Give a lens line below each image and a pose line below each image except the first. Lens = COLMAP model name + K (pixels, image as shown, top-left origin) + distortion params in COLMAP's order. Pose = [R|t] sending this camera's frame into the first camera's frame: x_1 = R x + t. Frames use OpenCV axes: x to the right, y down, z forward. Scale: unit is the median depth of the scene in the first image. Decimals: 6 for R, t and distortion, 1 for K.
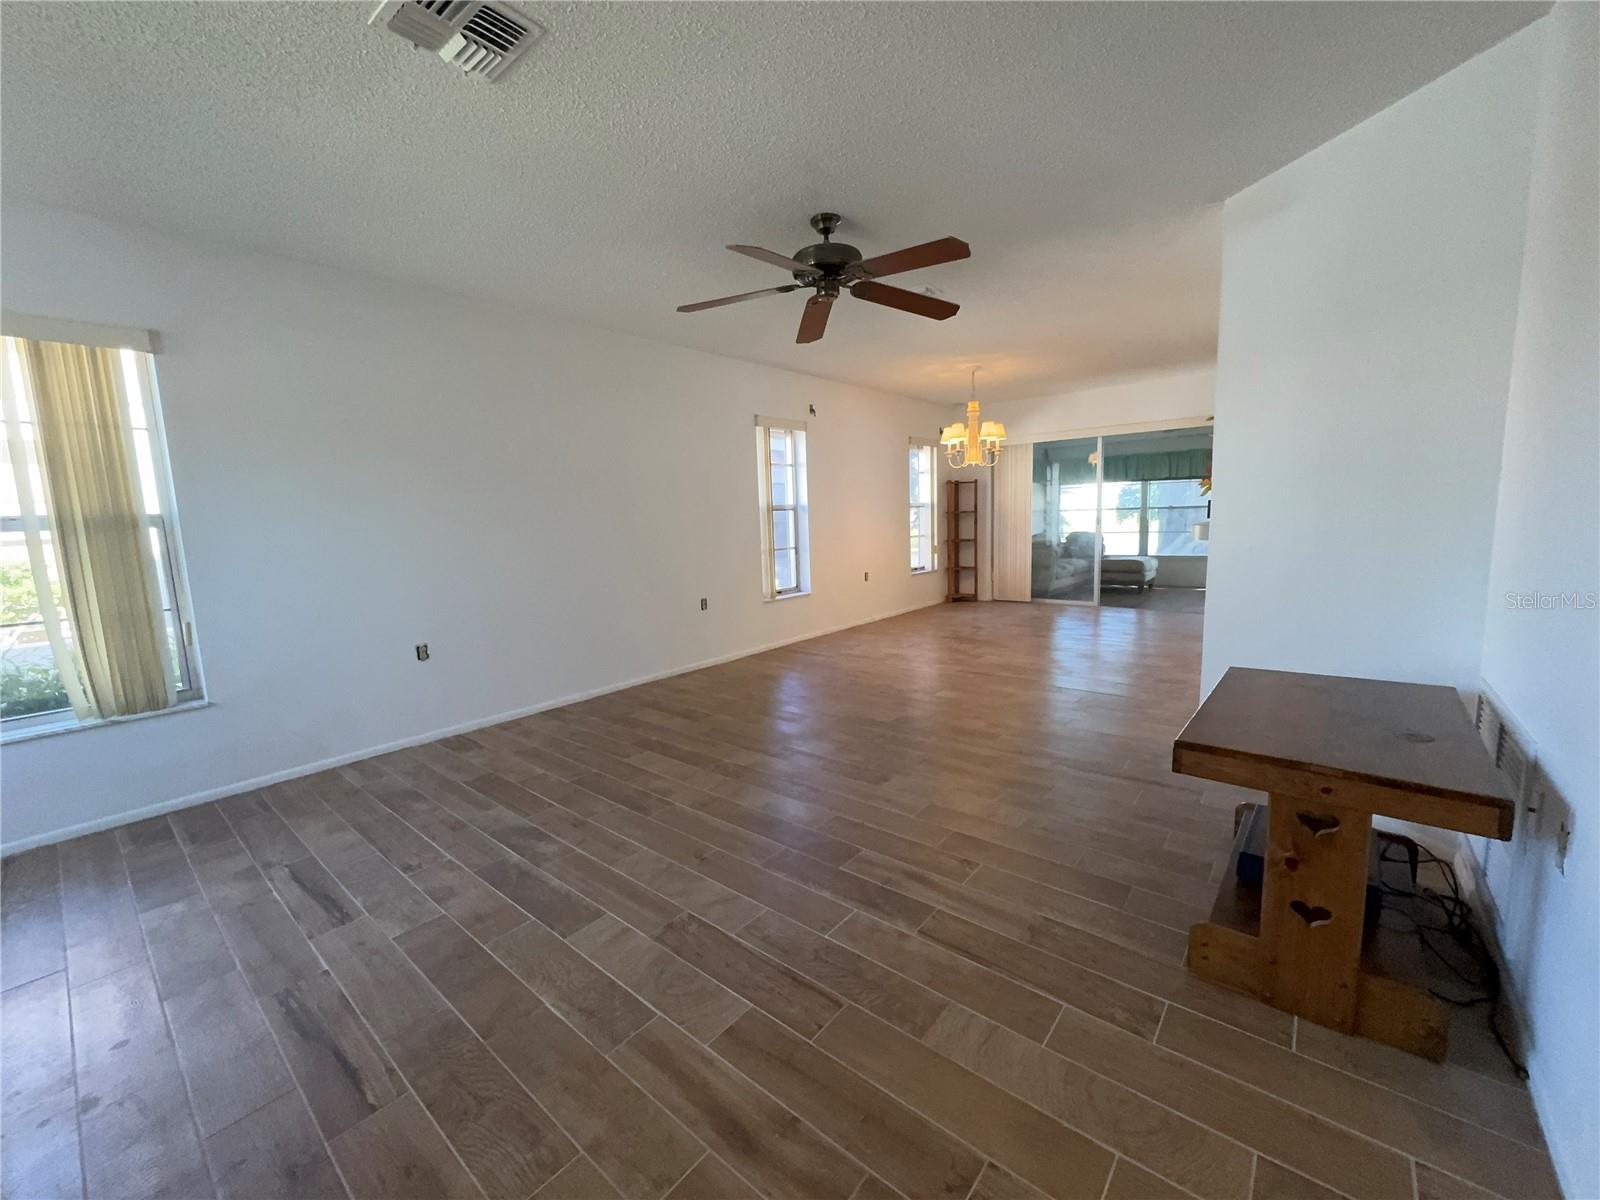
lens RADIAL K [[639.2, 0, 819.7], [0, 639.2, 594.9], [0, 0, 1]] dist [-0.001284, -0.000522]
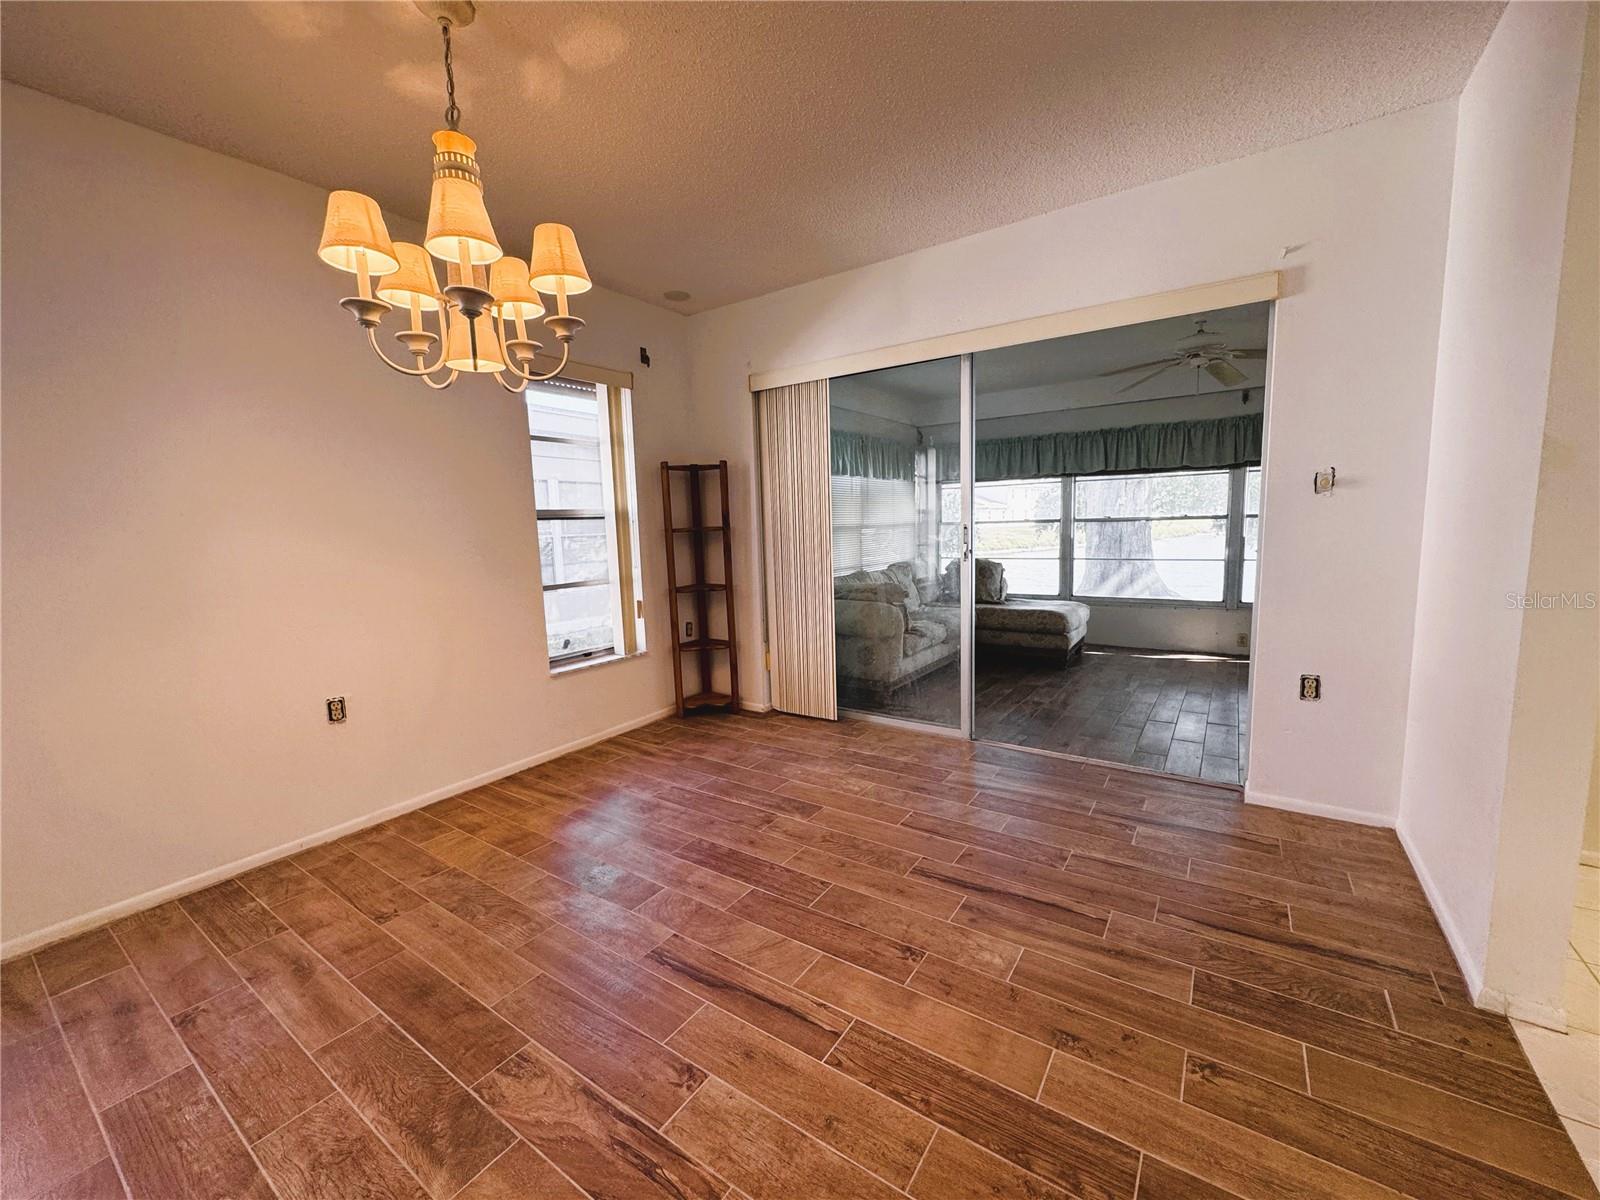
lens RADIAL K [[639.2, 0, 803.8], [0, 639.2, 595.2], [0, 0, 1]] dist [-0.001284, -0.000522]
pose [[0.996901, -0.006717, 0.078381, 0.612668], [0.007688, 0.999897, -0.012093, -0.172919], [-0.078292, 0.012658, 0.996850, 1.205428]]
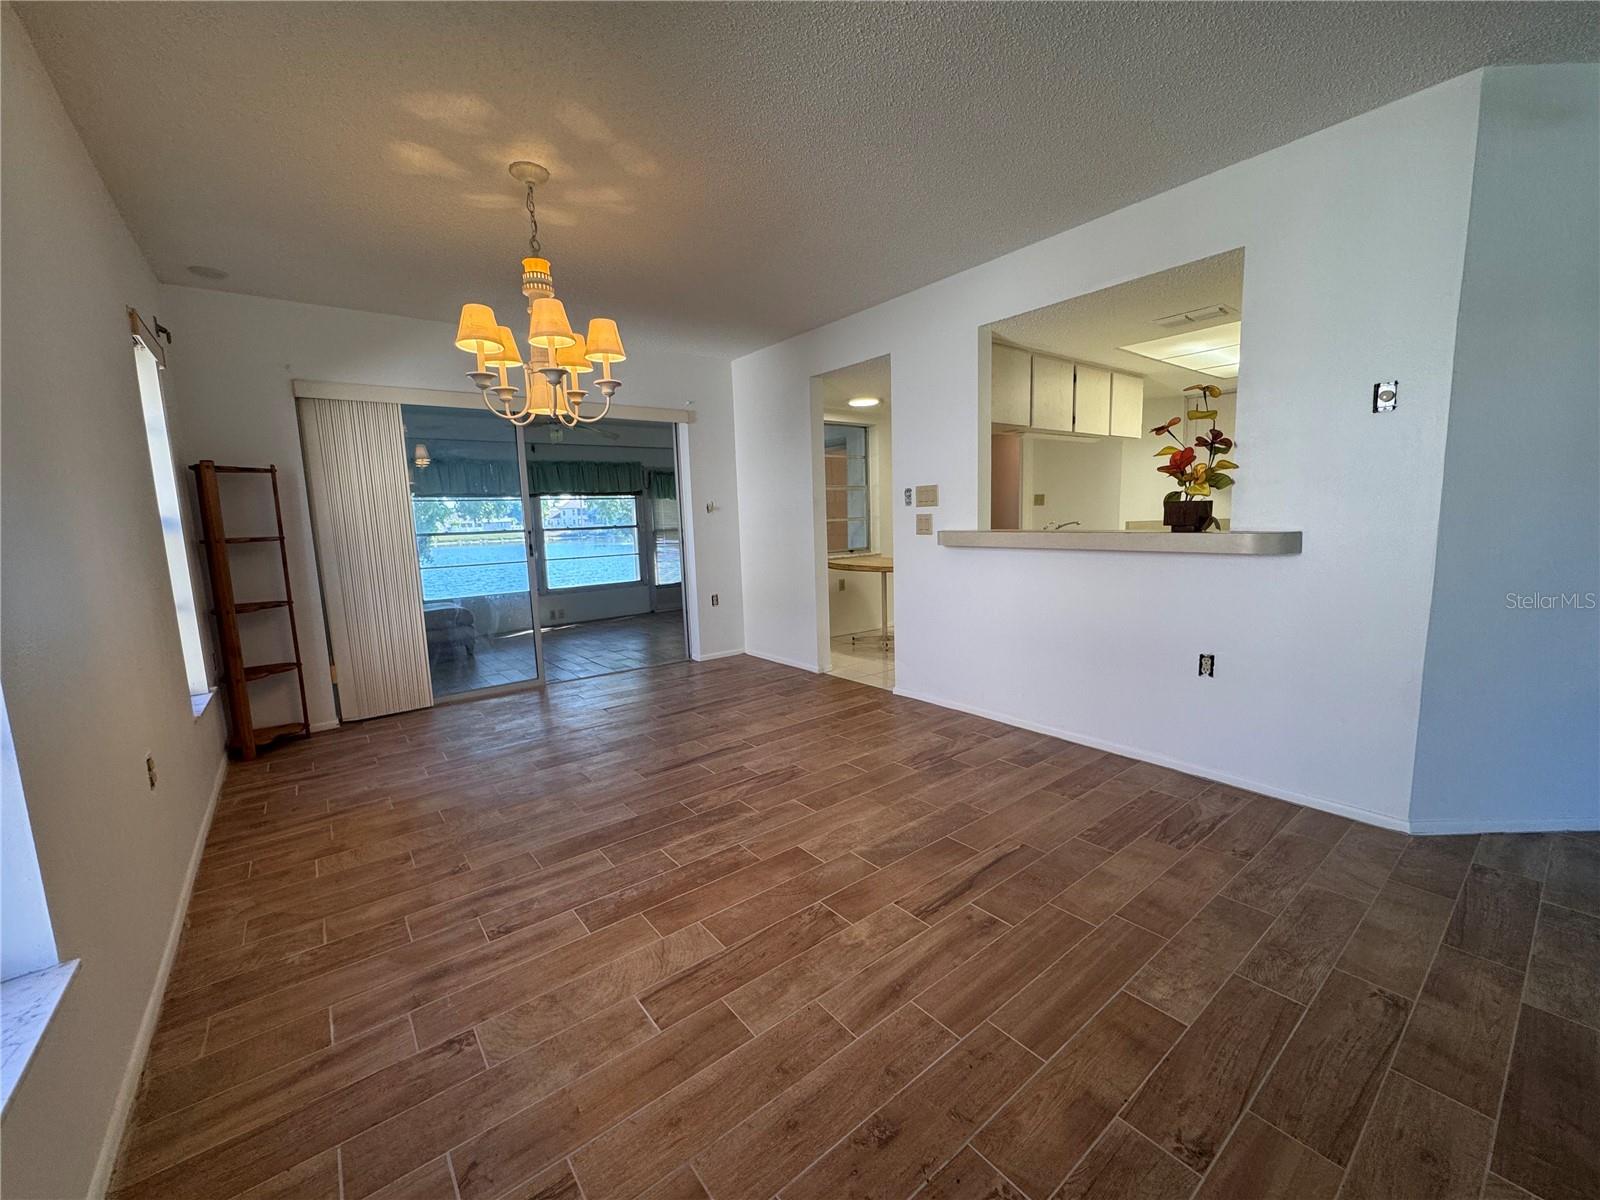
lens RADIAL K [[639.2, 0, 783.1], [0, 639.2, 598.9], [0, 0, 1]] dist [-0.001284, -0.000522]
pose [[0.247541, -0.100971, 0.963602, -0.234755], [0.146106, 0.987072, 0.065898, -0.158151], [-0.957798, 0.124475, 0.259093, 1.296426]]
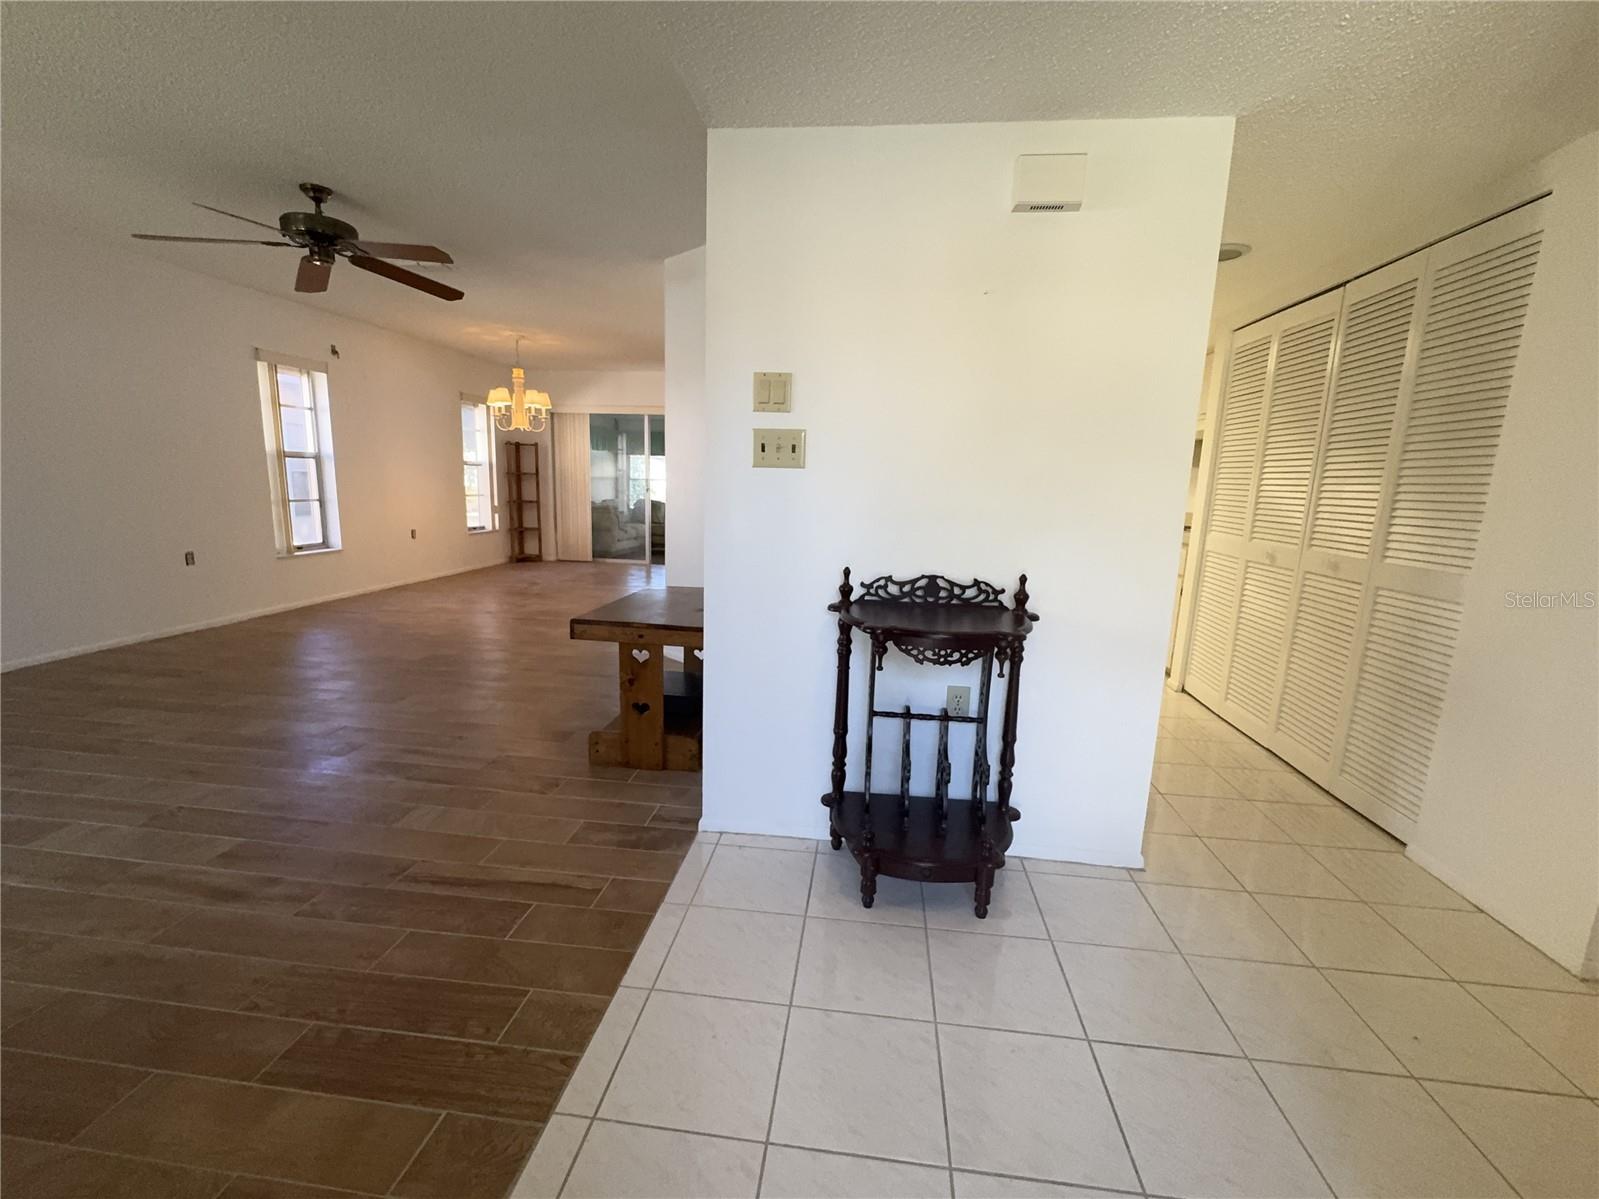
lens RADIAL K [[663.3, 0, 797.5], [0, 663.3, 598.1], [0, 0, 1]] dist [0.001631, -0.001135]
pose [[0.849214, -0.032226, 0.527065, 0.068709], [0.005583, 0.998628, 0.052063, 0.038263], [-0.528020, -0.041270, 0.848229, -0.324237]]
